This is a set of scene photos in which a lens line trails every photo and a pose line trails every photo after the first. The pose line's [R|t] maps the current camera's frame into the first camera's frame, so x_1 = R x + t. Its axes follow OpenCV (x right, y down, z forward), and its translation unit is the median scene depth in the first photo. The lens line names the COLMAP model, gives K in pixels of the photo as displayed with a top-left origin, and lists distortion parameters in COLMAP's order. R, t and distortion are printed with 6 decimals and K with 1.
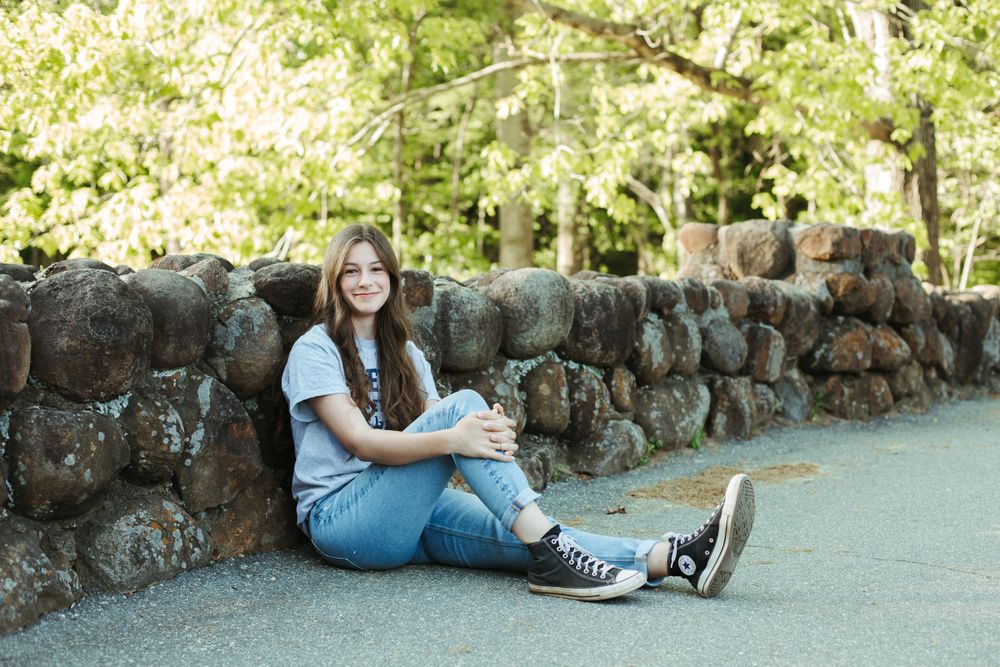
lens RADIAL K [[1646.3, 0, 529.7], [0, 1646.3, 383.2], [0, 0, 1]] dist [-0.120998, 0.000000]
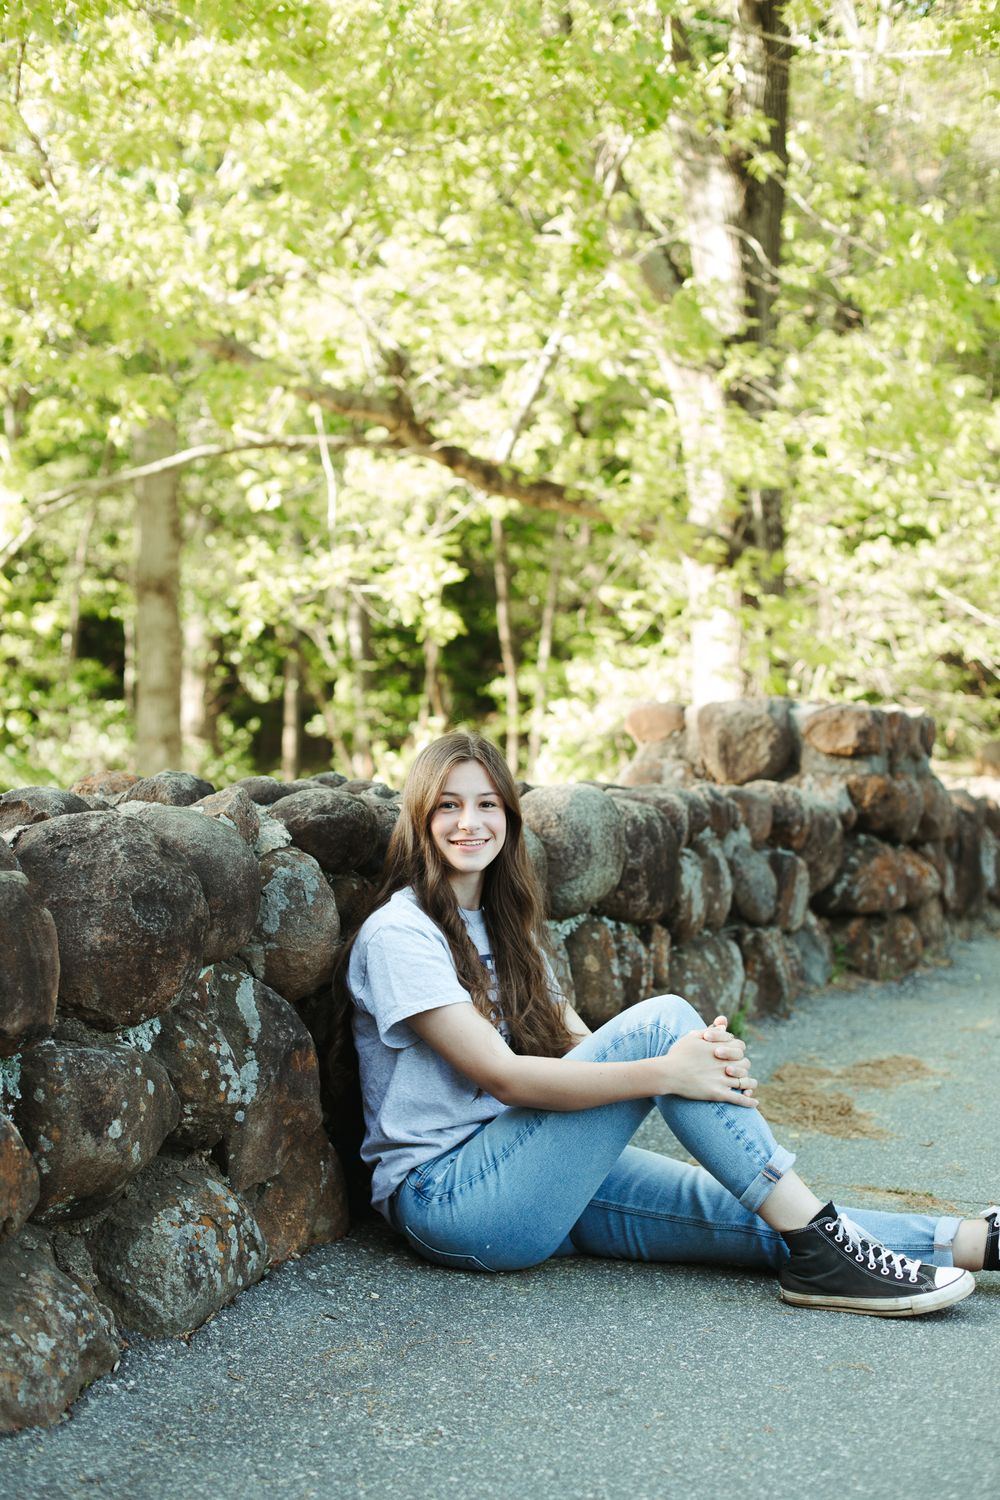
lens RADIAL K [[2269.2, 0, 515.2], [0, 2269.2, 813.6], [0, 0, 1]] dist [-0.123453, 0.000000]
pose [[0.981323, 0.001537, 0.192359, -0.260751], [0.003820, 0.999615, -0.027470, -0.041858], [-0.192327, 0.027692, 0.980940, 0.119073]]
